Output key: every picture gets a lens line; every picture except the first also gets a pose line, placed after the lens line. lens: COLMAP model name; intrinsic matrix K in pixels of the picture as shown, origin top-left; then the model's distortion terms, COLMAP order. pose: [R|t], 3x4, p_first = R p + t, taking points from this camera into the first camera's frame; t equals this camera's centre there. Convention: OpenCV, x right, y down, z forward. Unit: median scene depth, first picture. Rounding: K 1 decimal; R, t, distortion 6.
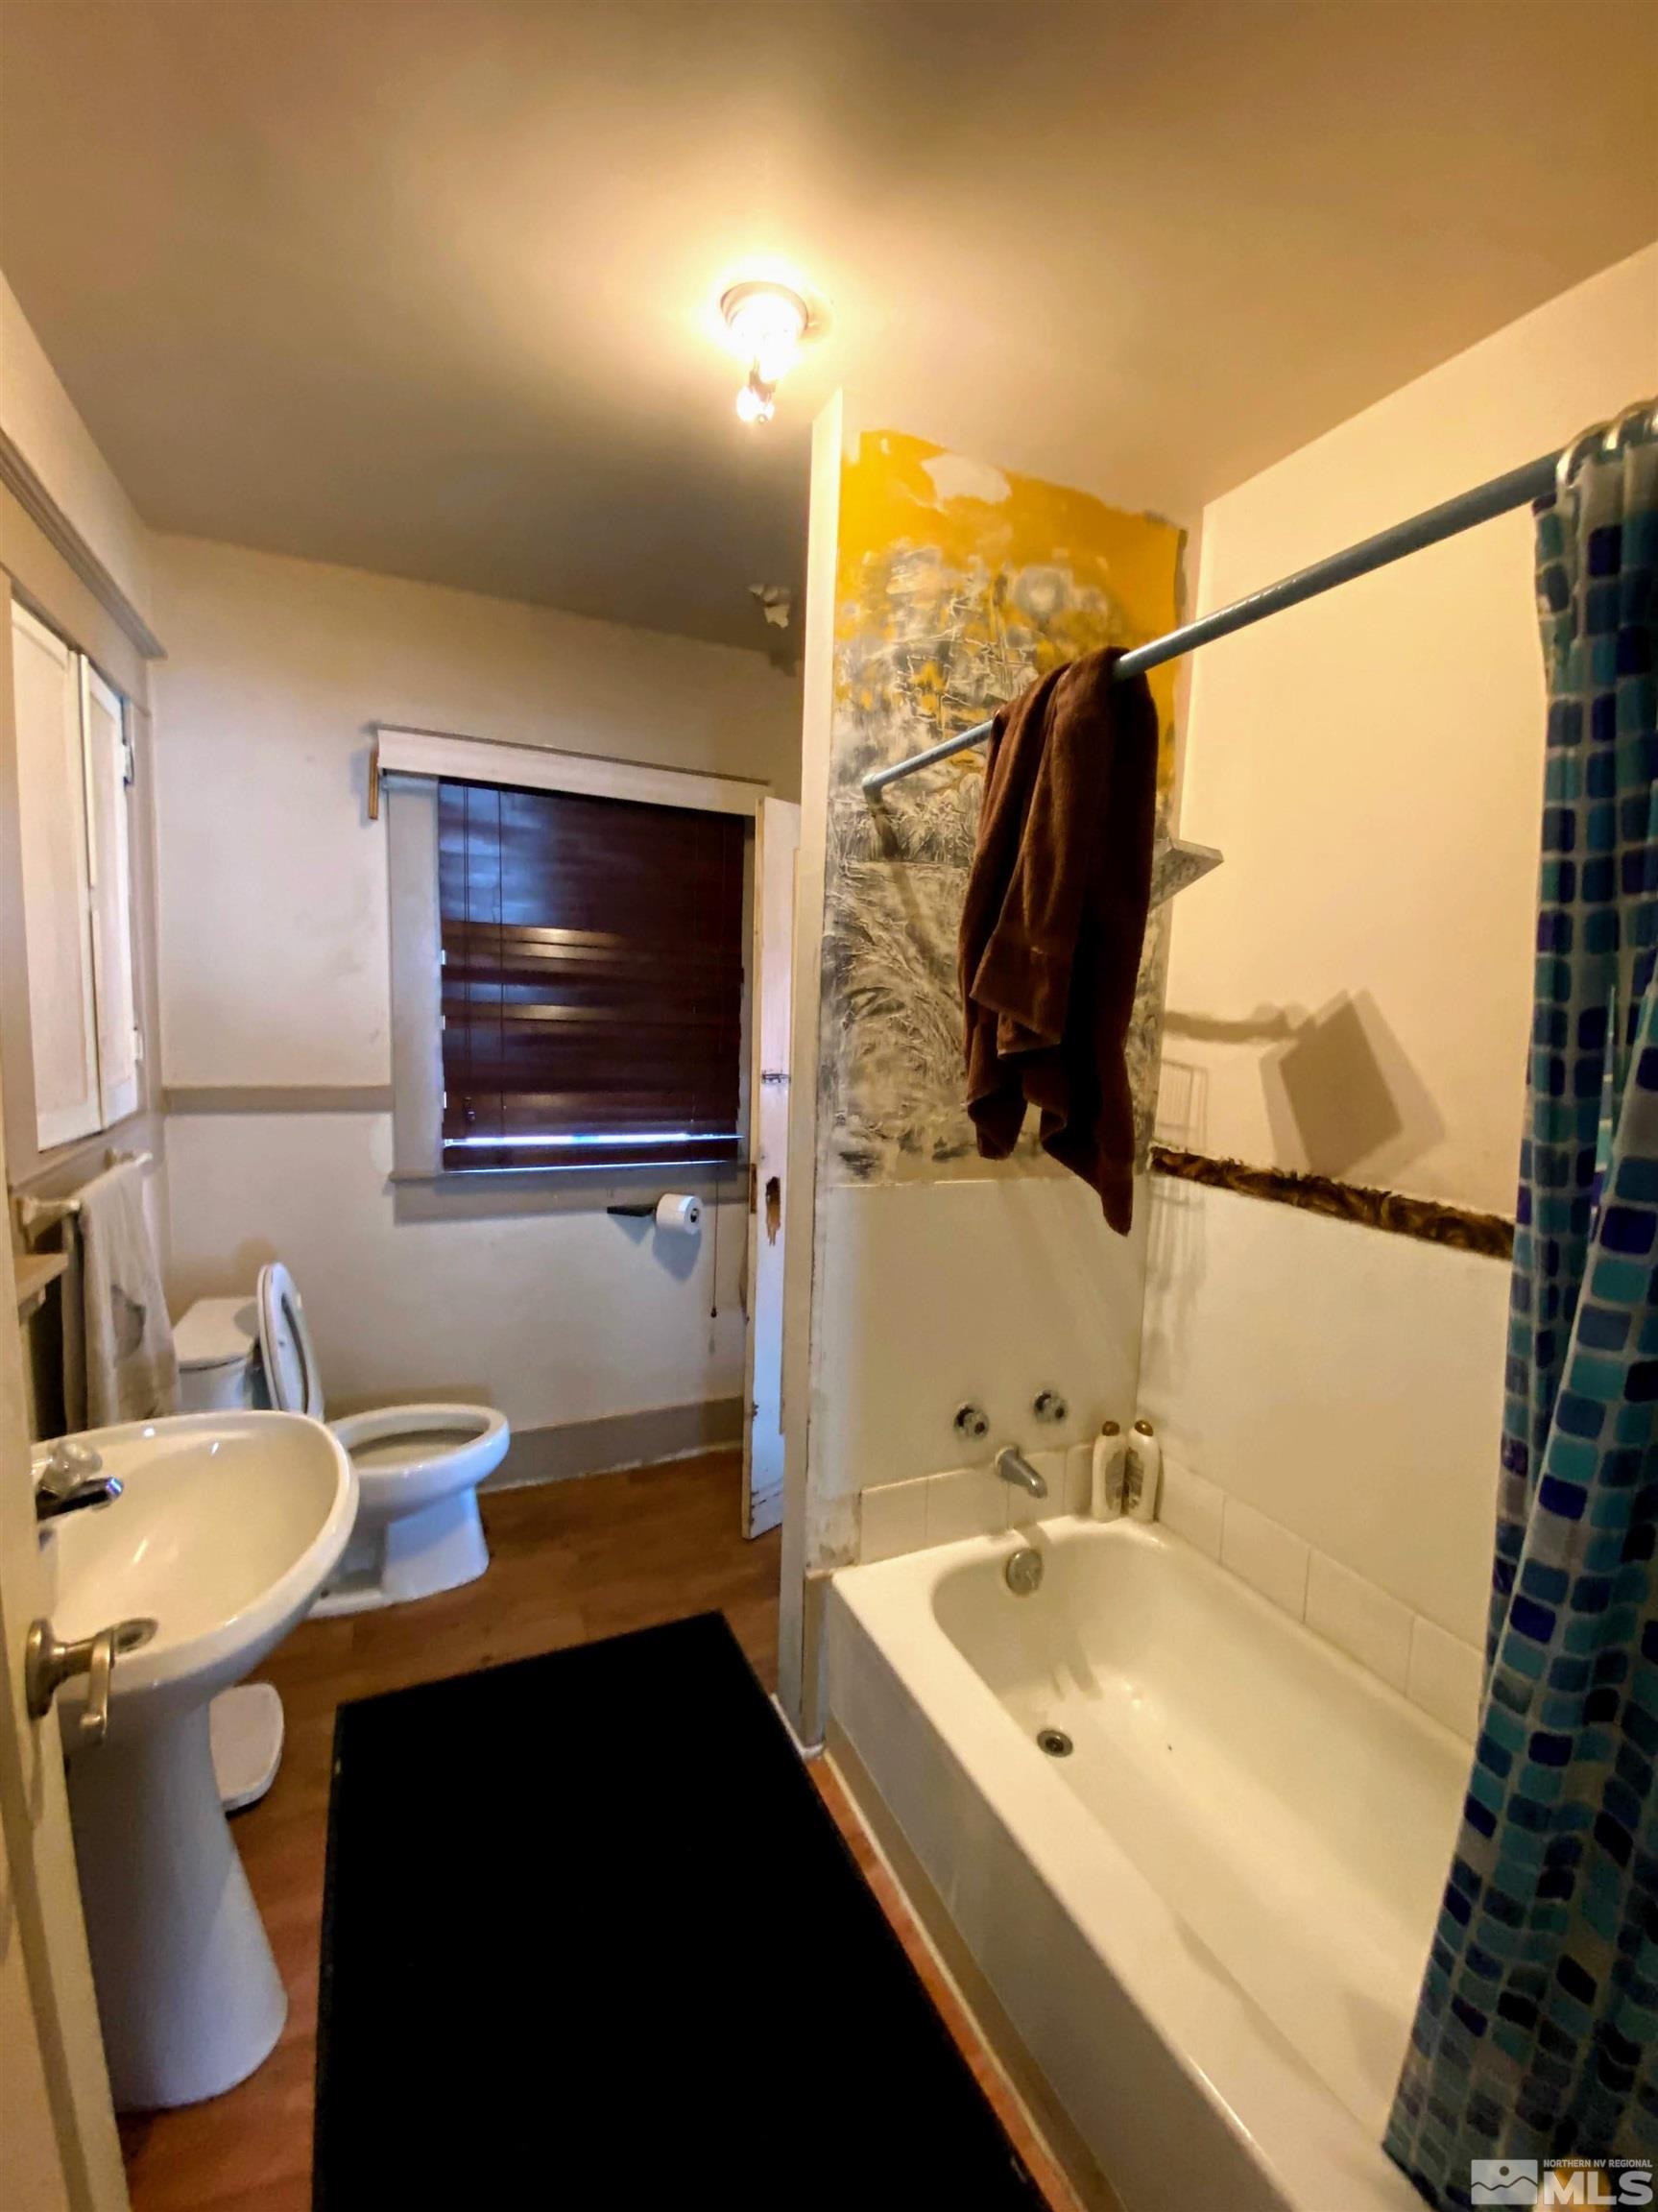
lens RADIAL K [[901.5, 0, 824.2], [0, 901.5, 1098.3], [0, 0, 1]] dist [-0.001790, -0.009117]
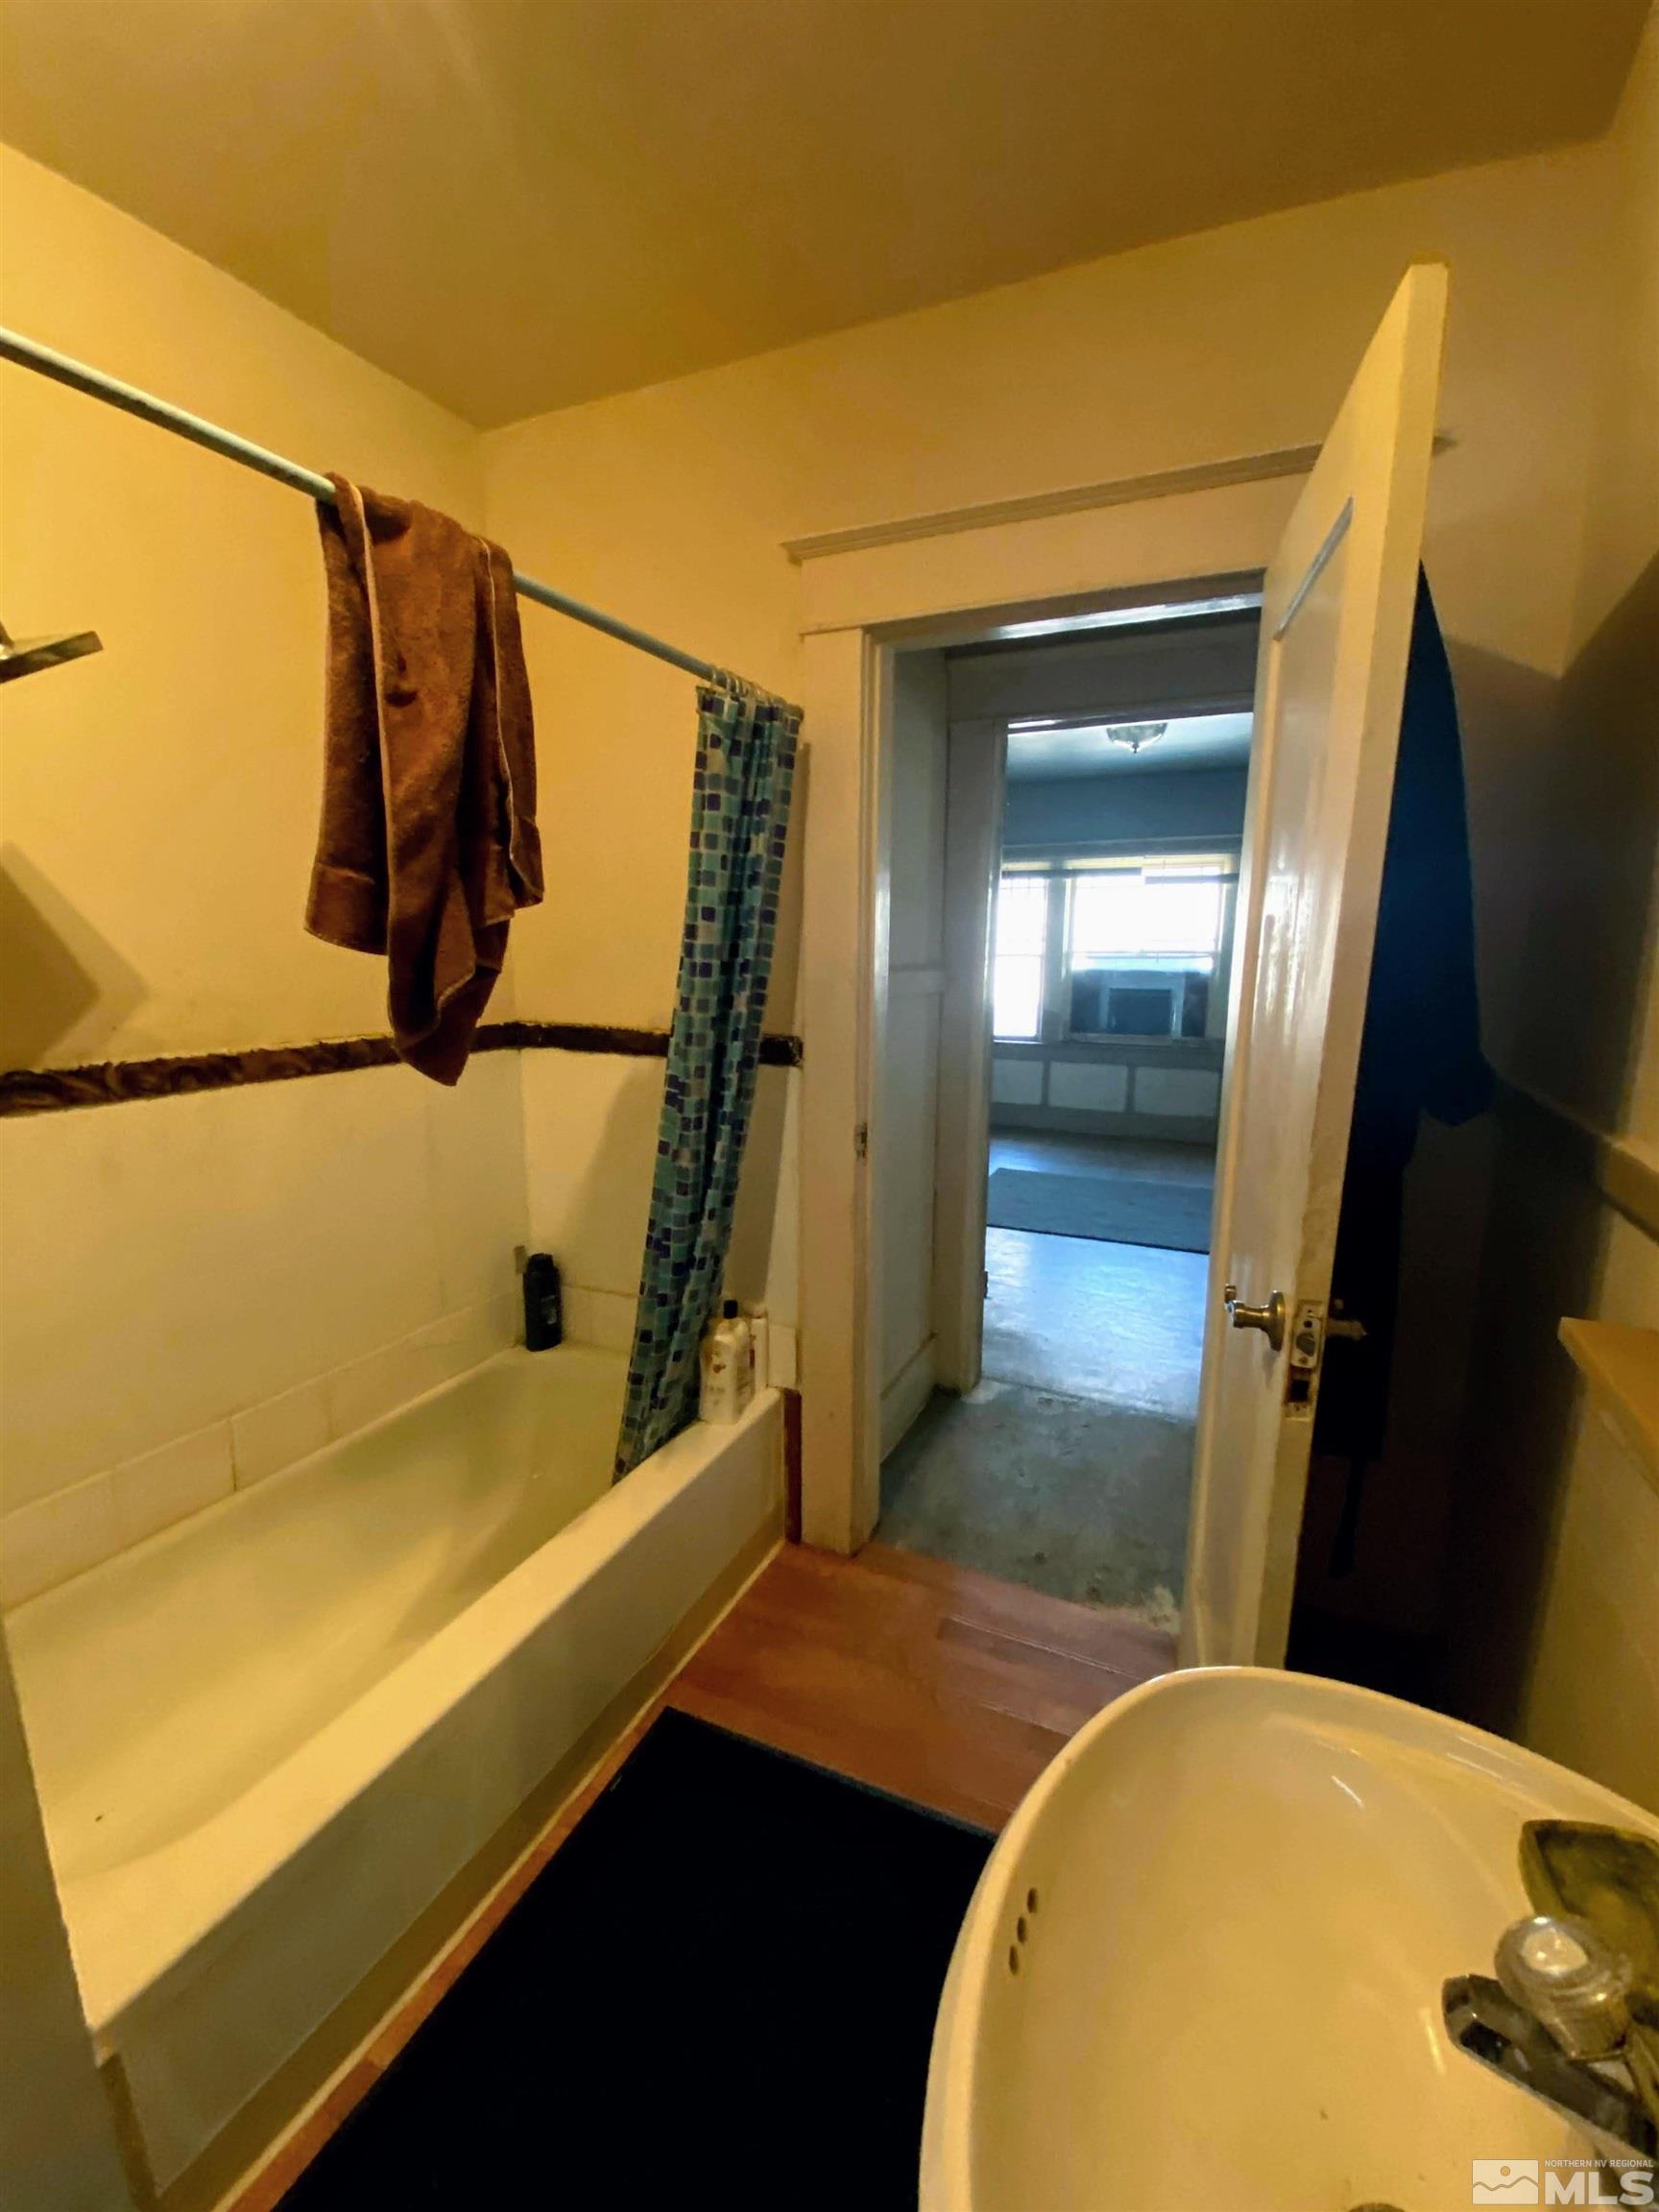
lens RADIAL K [[901.5, 0, 827.0], [0, 901.5, 1098.6], [0, 0, 1]] dist [-0.001790, -0.009117]
pose [[-0.635857, -0.176118, 0.751444, -0.610004], [0.044197, 0.963710, 0.263266, -0.080056], [-0.770541, 0.200611, -0.604998, 1.030106]]
